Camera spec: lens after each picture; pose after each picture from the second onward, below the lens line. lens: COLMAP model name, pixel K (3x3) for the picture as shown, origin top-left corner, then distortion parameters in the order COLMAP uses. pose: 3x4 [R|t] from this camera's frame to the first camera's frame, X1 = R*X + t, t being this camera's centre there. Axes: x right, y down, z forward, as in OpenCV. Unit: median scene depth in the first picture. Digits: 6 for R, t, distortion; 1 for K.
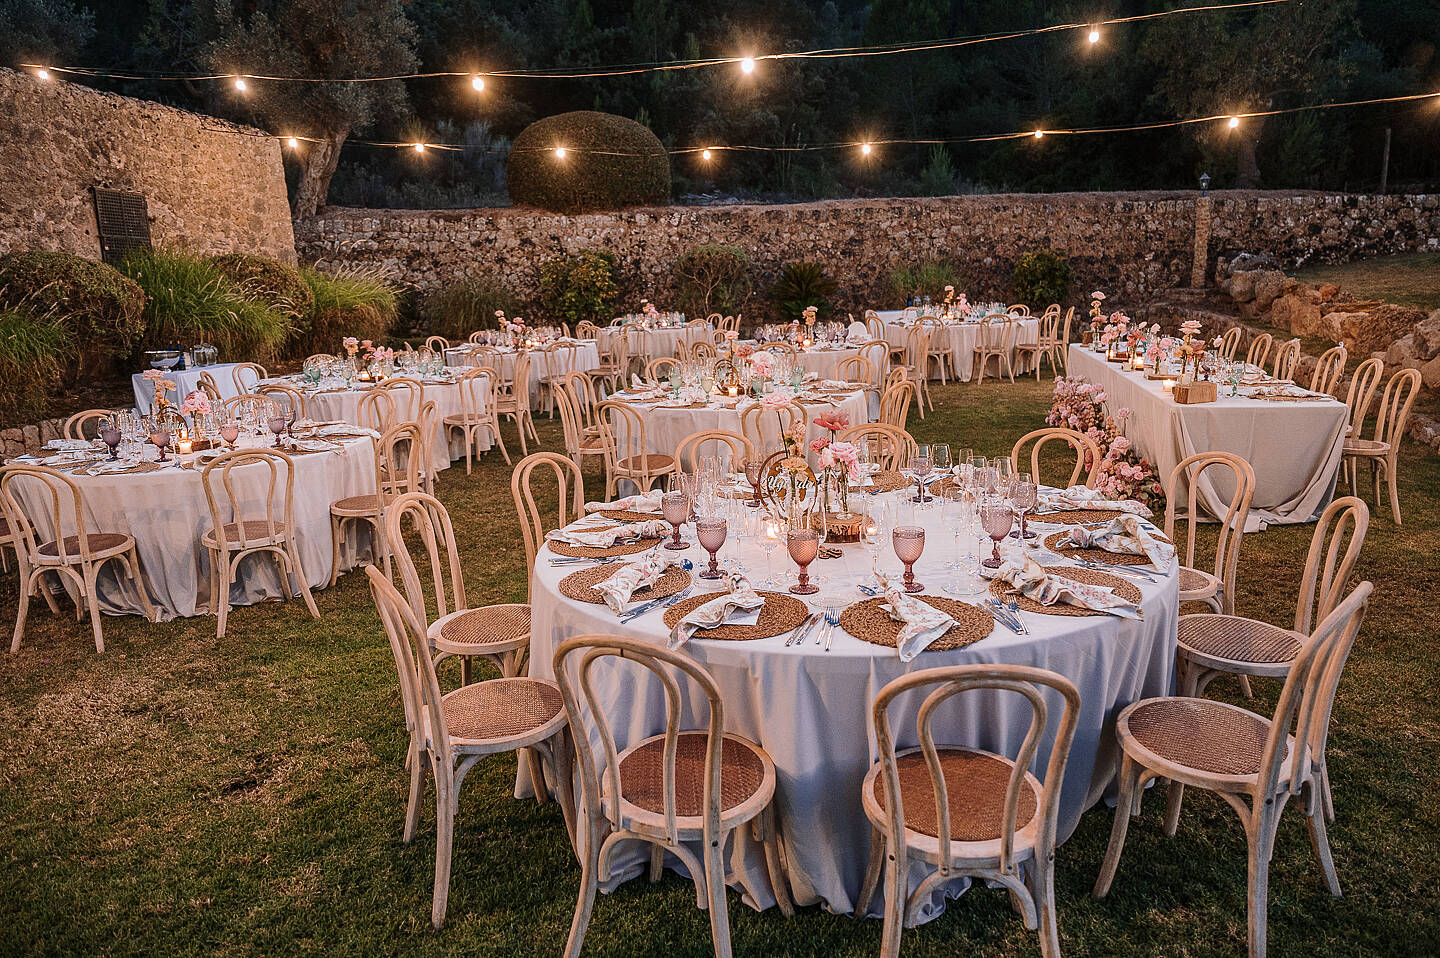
lens RADIAL K [[962.1, 0, 726.0], [0, 962.1, 476.2], [0, 0, 1]] dist [-0.000374, 0.000976]
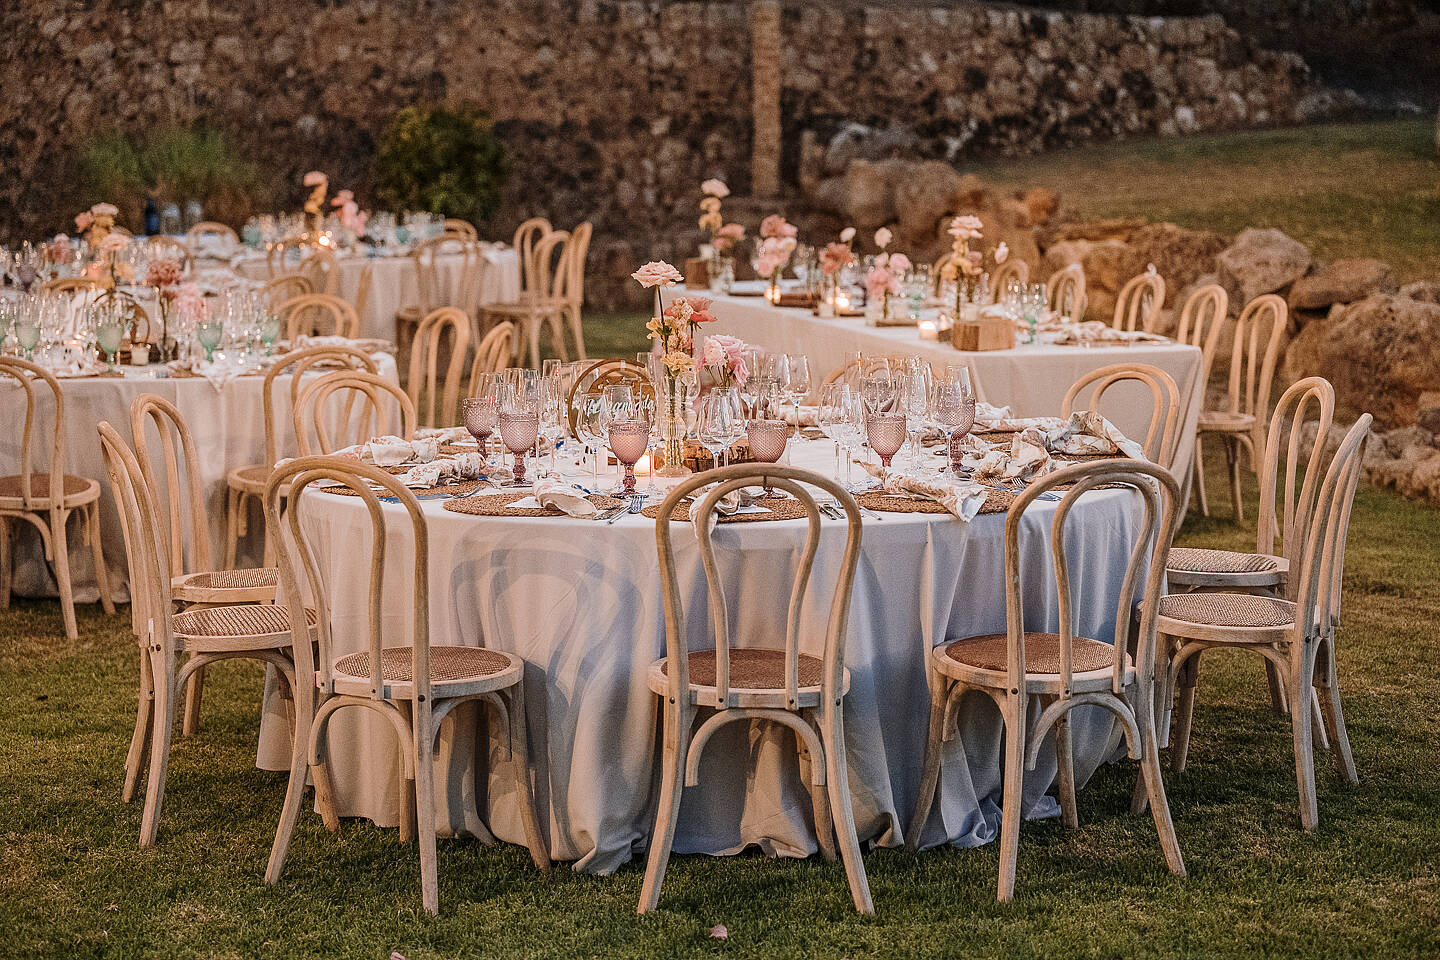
lens RADIAL K [[2847.4, 0, 721.4], [0, 2847.4, 478.2], [0, 0, 1]] dist [-0.003792, -0.106568]
pose [[0.886561, -0.025972, 0.461882, -0.137575], [0.071978, 0.994008, -0.082264, 0.039212], [-0.456978, 0.106177, 0.883118, -0.138148]]
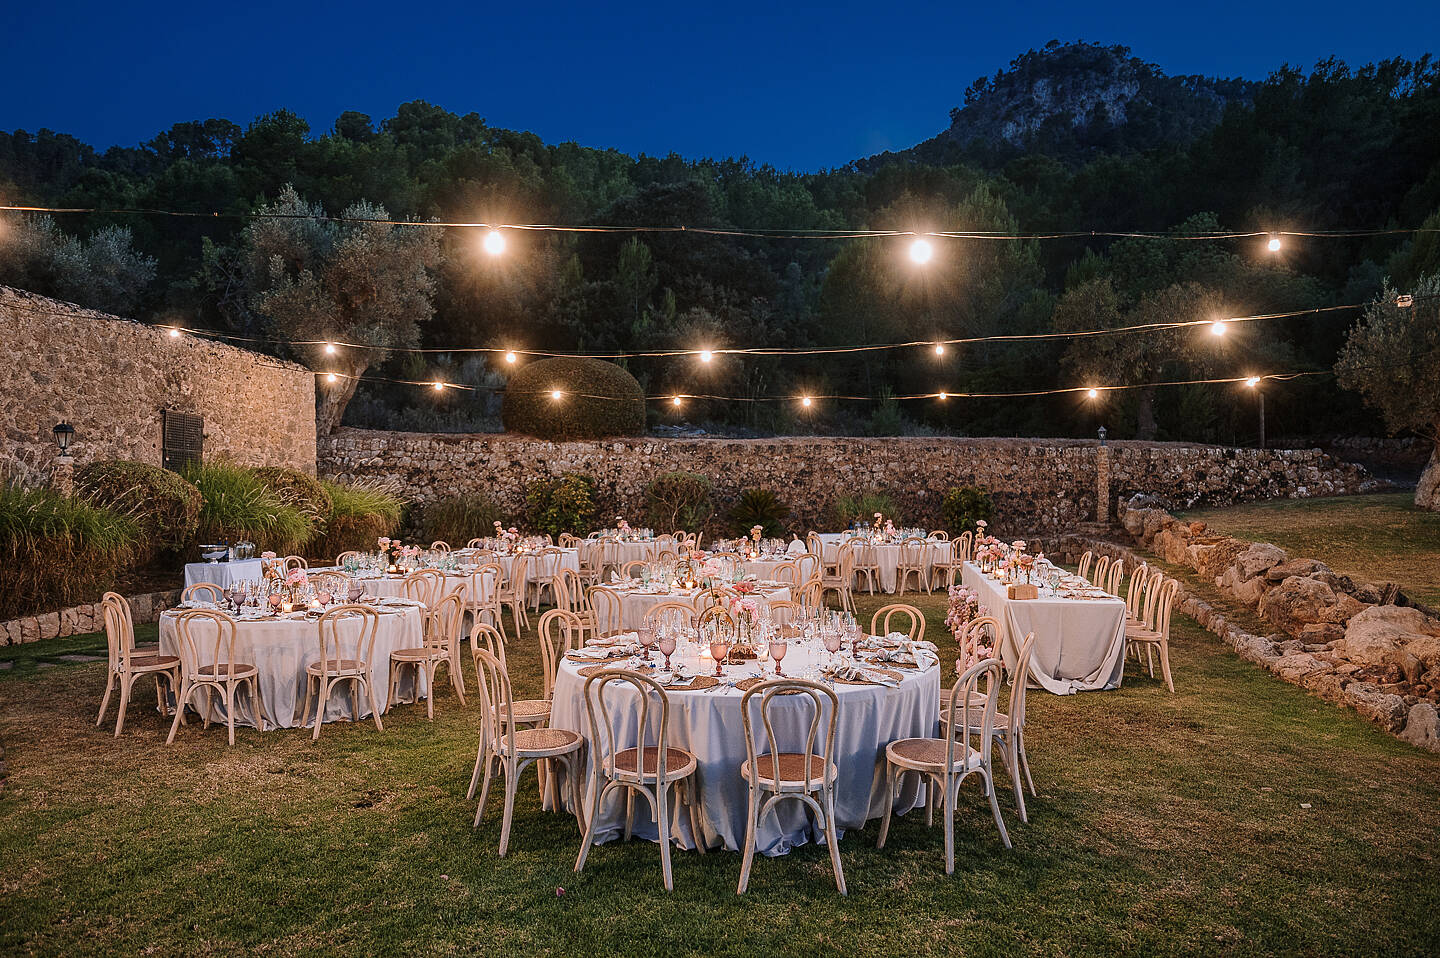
lens RADIAL K [[959.6, 0, 720.0], [0, 959.6, 479.0], [0, 0, 1]] dist [-0.003390, 0.001976]
pose [[0.999118, 0.032699, 0.026337, 0.003430], [-0.025952, 0.974052, -0.224830, 0.021892], [-0.033006, 0.223948, 0.974042, -0.105084]]
